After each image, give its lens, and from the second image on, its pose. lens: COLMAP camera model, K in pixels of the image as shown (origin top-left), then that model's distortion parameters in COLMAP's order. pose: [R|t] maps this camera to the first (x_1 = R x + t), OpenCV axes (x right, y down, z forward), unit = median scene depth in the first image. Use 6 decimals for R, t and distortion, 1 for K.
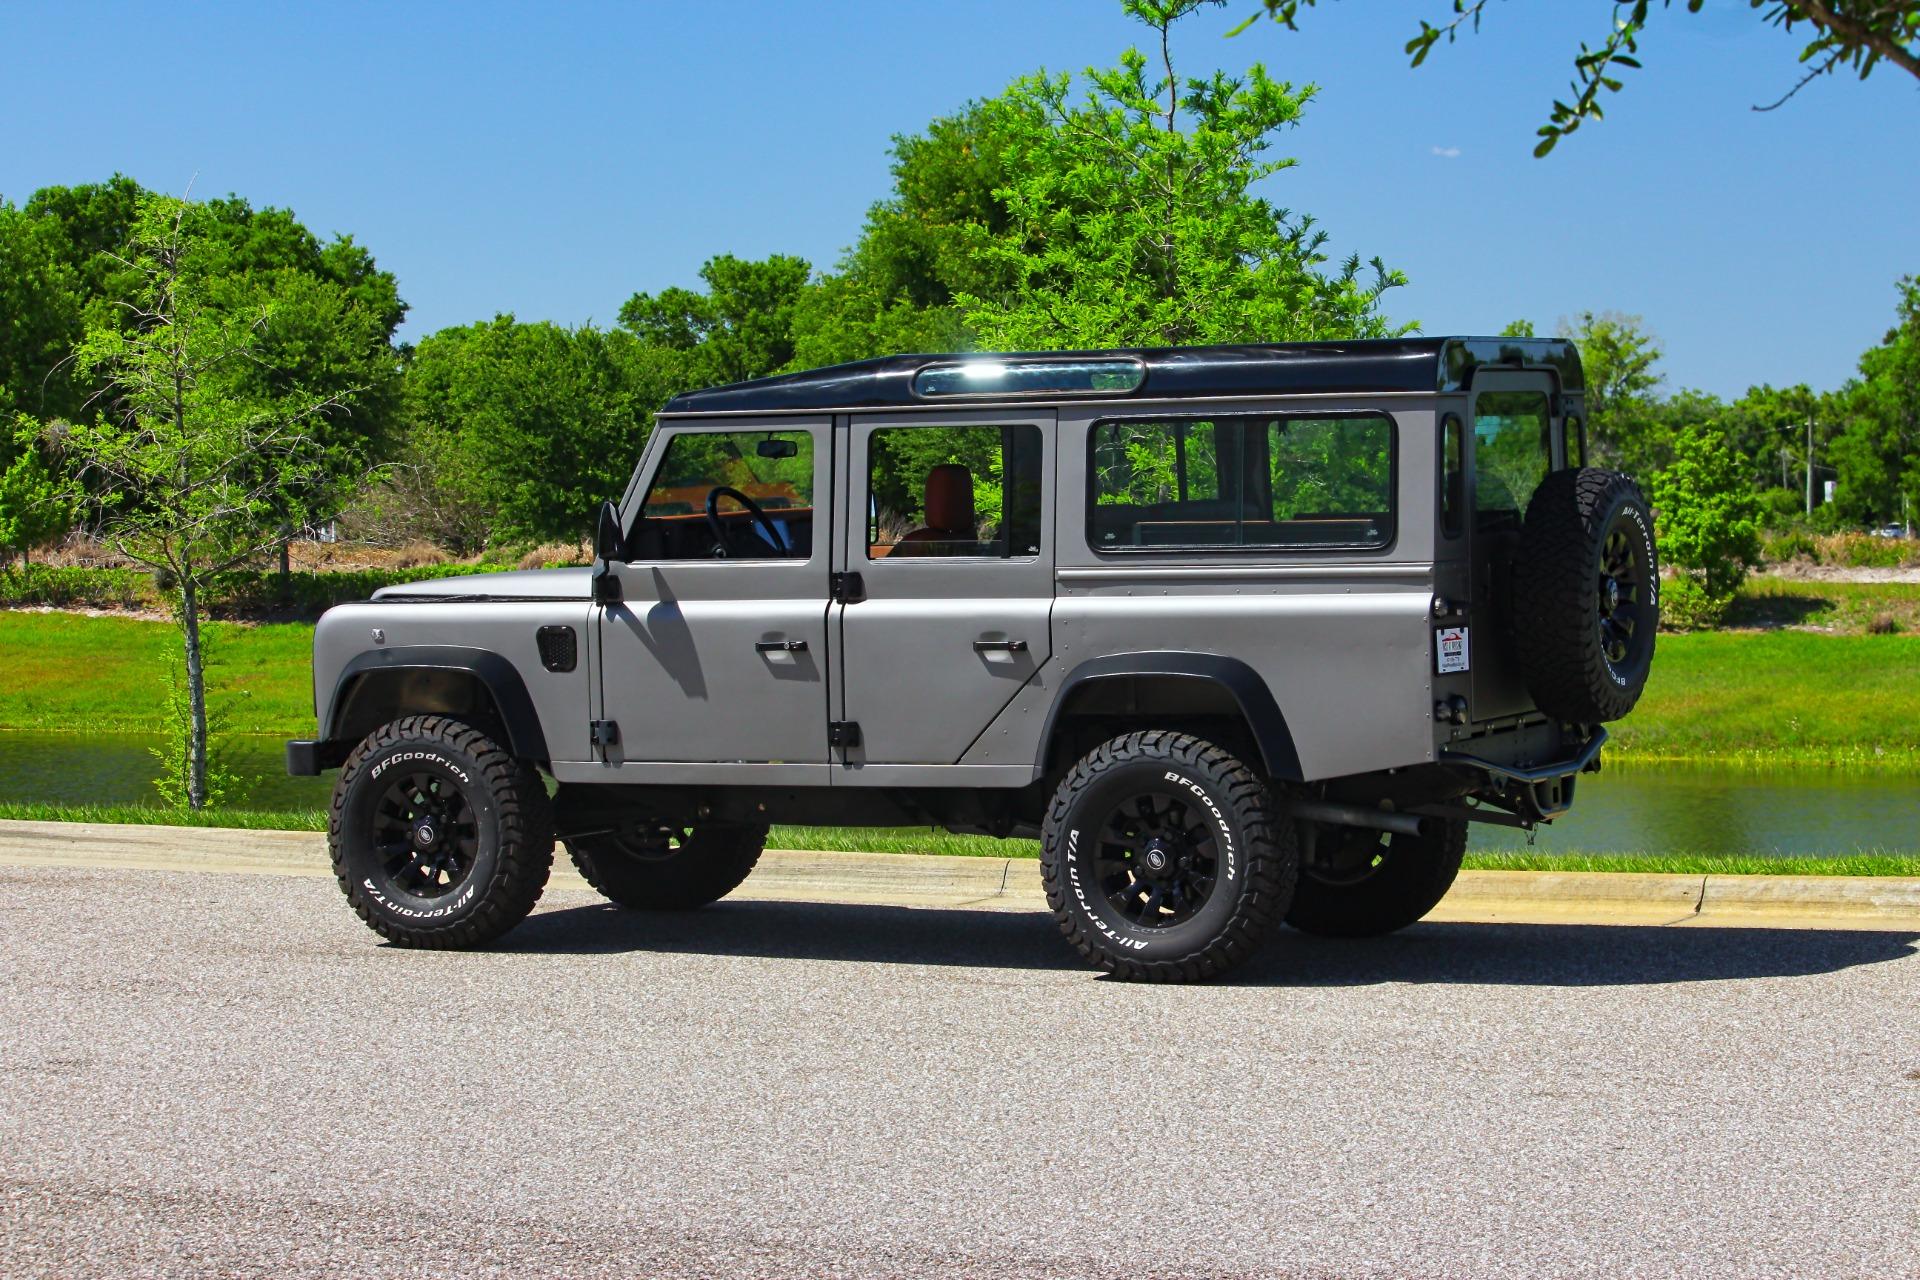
lens RADIAL K [[4906.0, 0, 1025.1], [0, 4906.0, 586.6], [0, 0, 1]] dist [-0.408998, -0.251406]
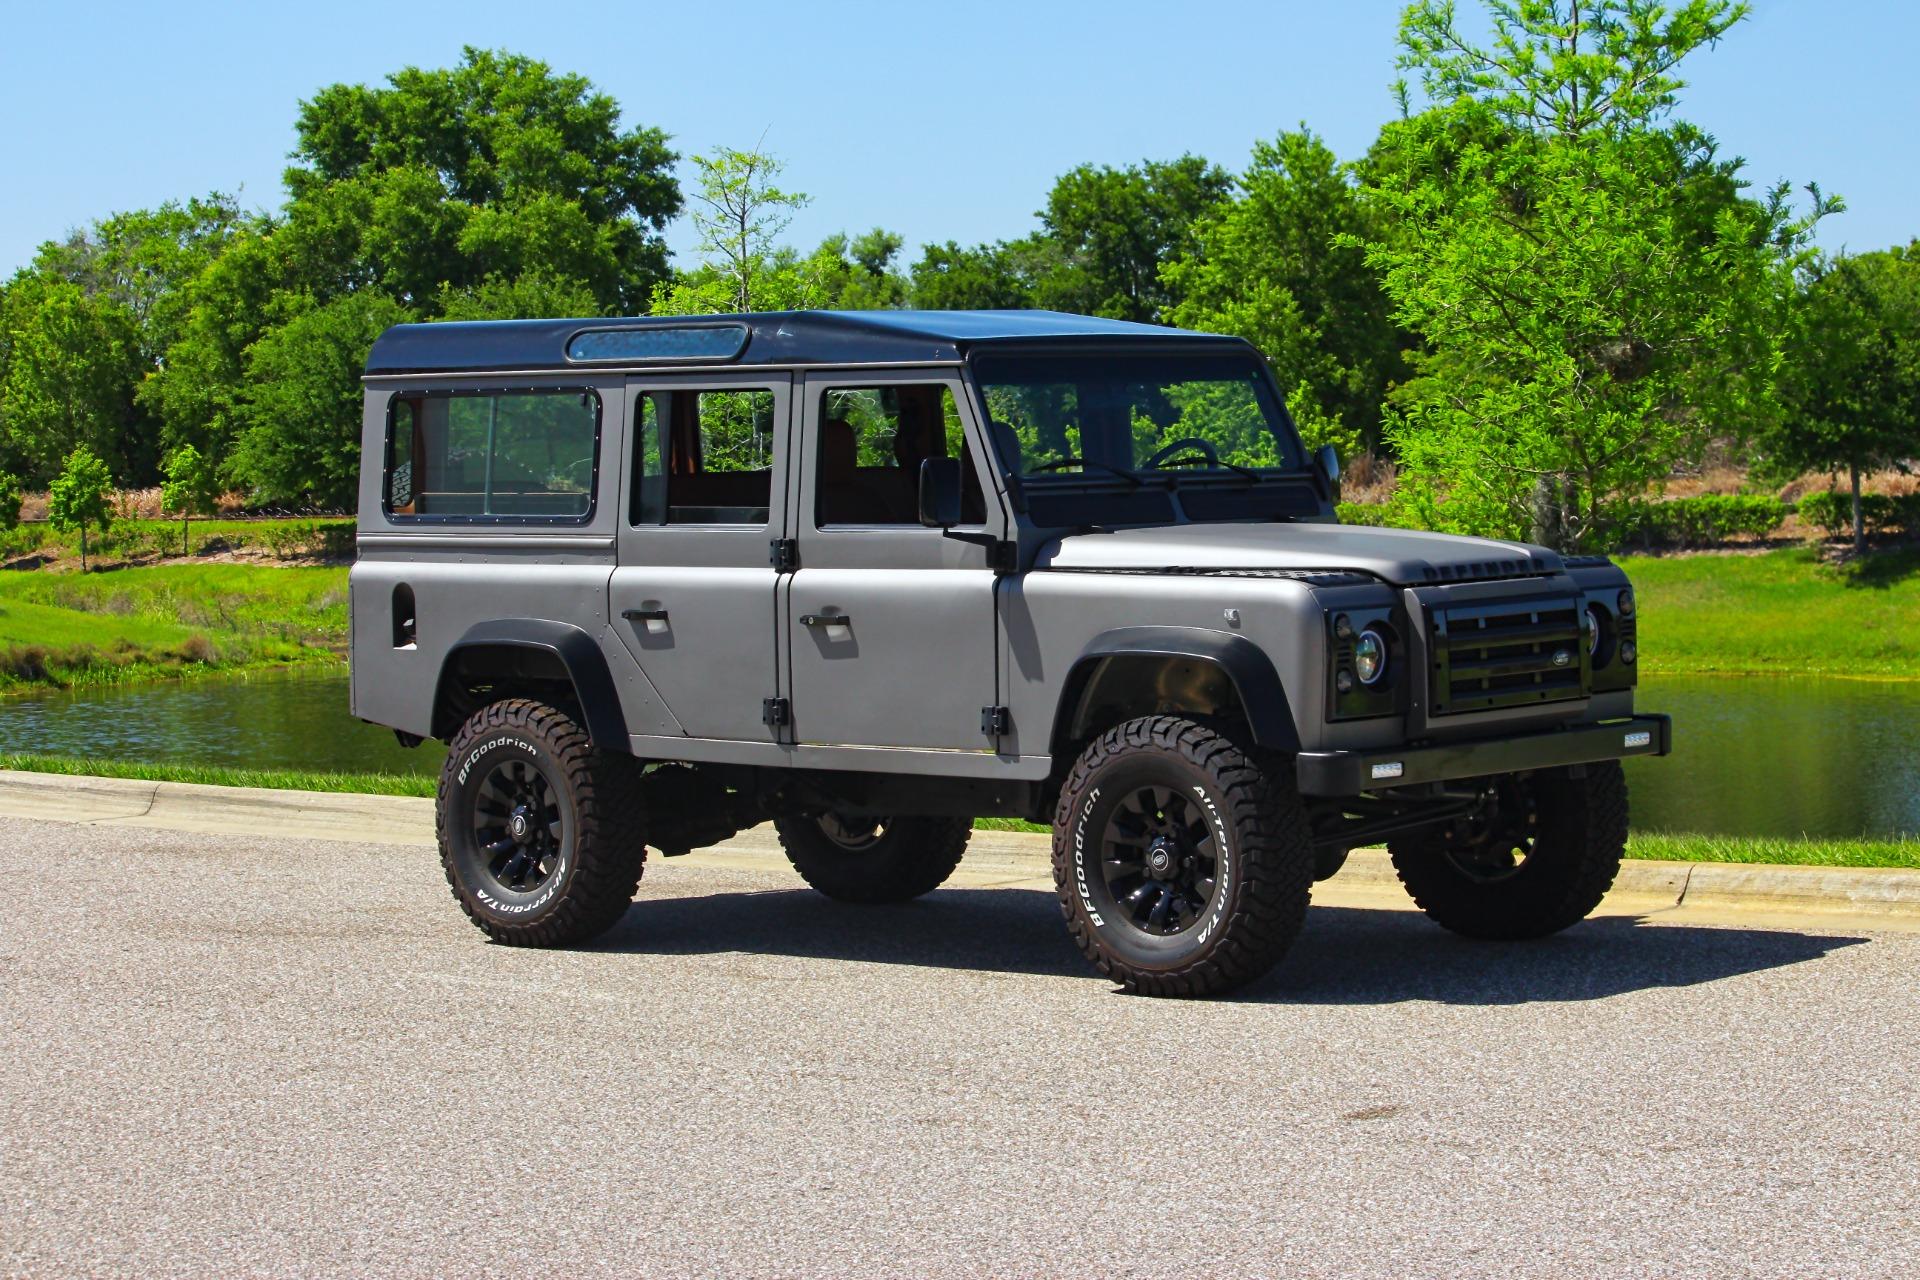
lens RADIAL K [[4906.0, 0, 1025.1], [0, 4906.0, 586.6], [0, 0, 1]] dist [-0.408998, -0.251406]
pose [[0.952301, -0.008667, -0.305037, 0.314751], [0.013308, 0.999825, 0.013138, -0.006281], [0.304870, -0.016571, 0.952250, 0.102577]]
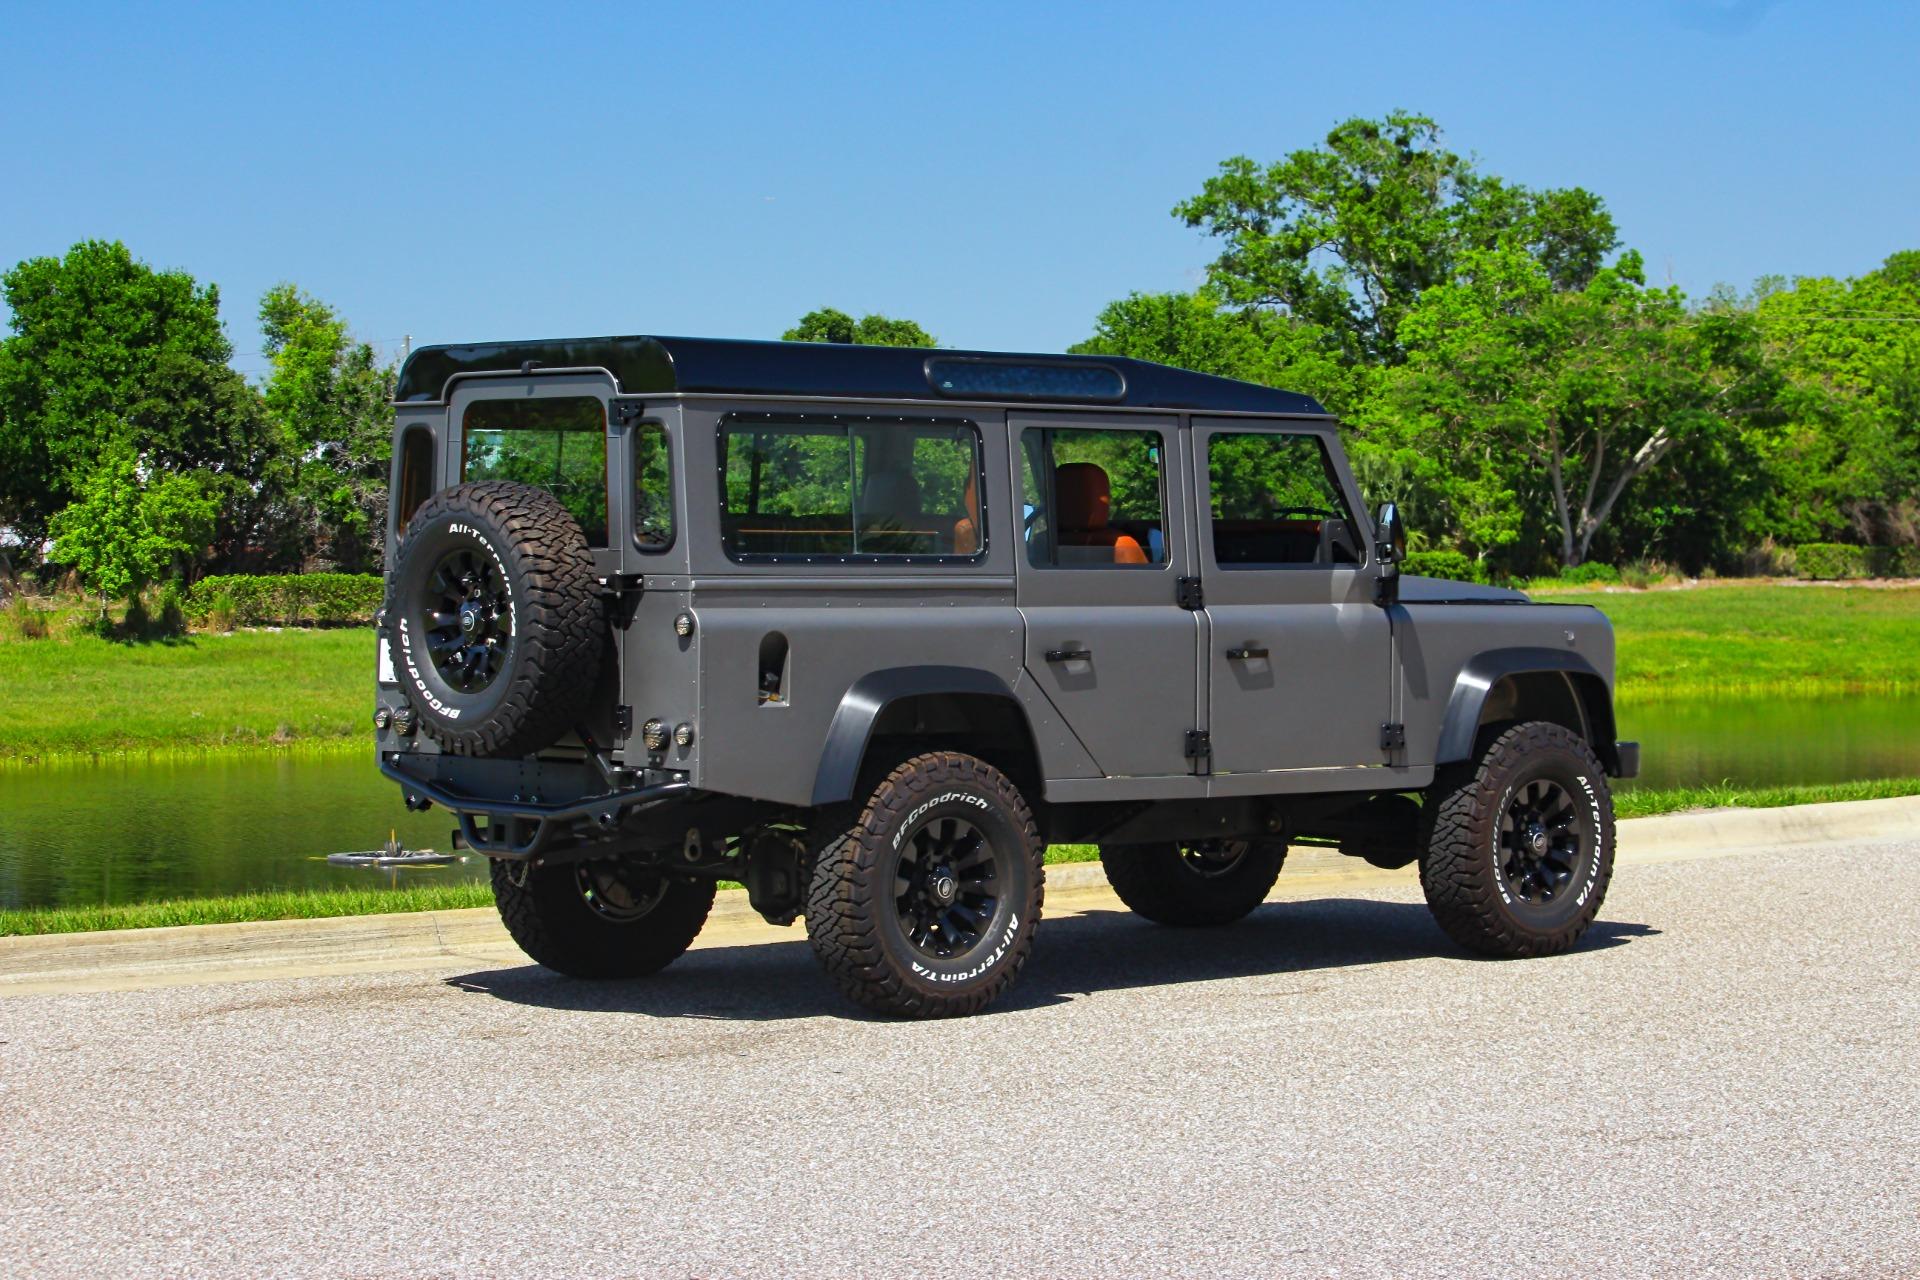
lens RADIAL K [[4883.5, 0, 1043.2], [0, 4883.5, 668.7], [0, 0, 1]] dist [-0.403540, -0.314877]
pose [[0.371357, -0.025880, 0.928130, -0.885522], [0.019356, 0.999610, 0.020128, -0.005684], [-0.928289, 0.010490, 0.371713, 0.632749]]
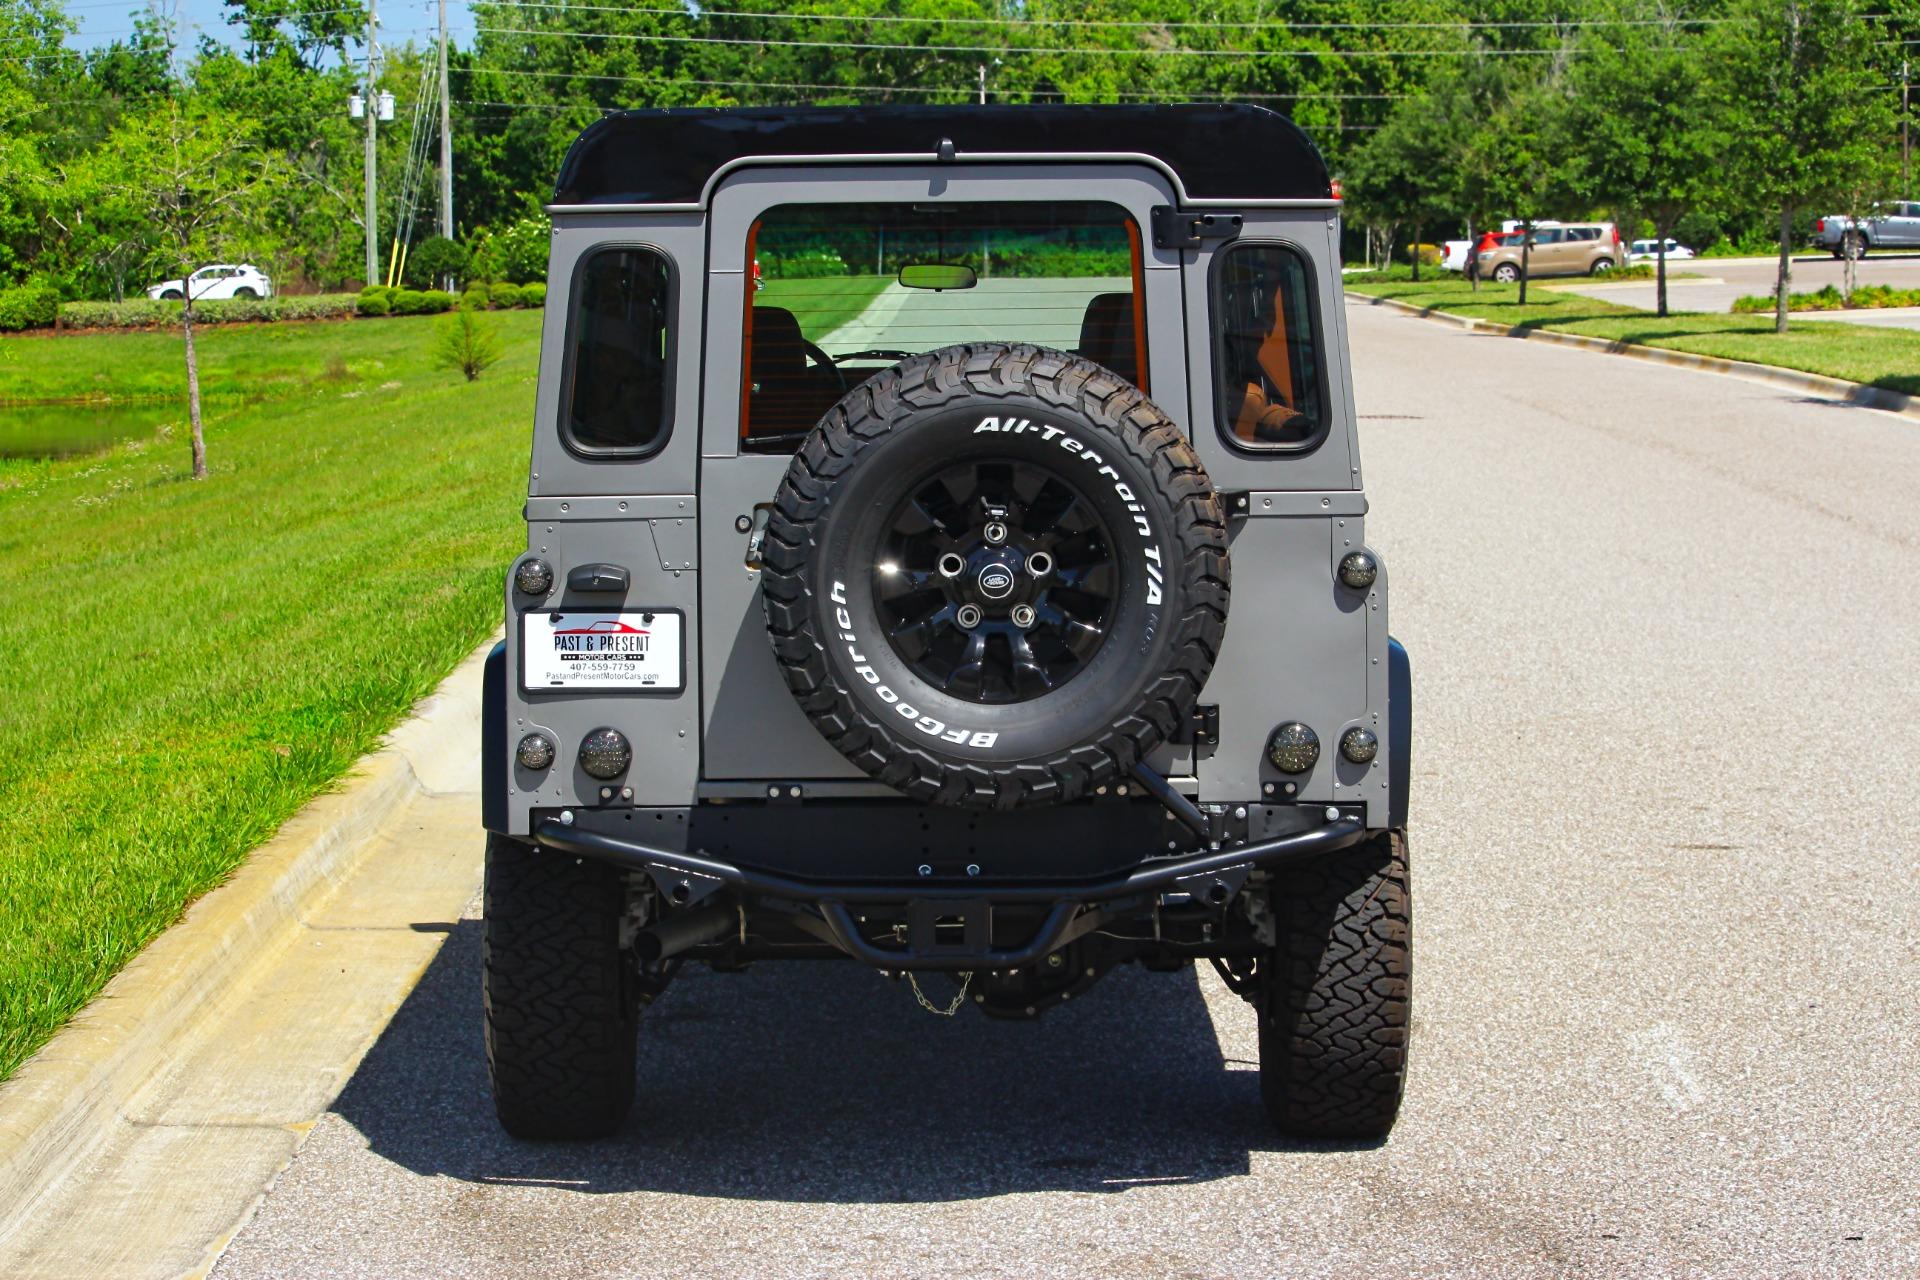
lens RADIAL K [[4904.1, 0, 966.0], [0, 4904.1, 684.3], [0, 0, 1]] dist [-0.388987, -0.526048]
pose [[-0.419869, -0.076402, 0.904363, -0.584584], [0.028963, 0.994815, 0.097490, -0.038393], [-0.907123, 0.067126, -0.415479, 1.269385]]
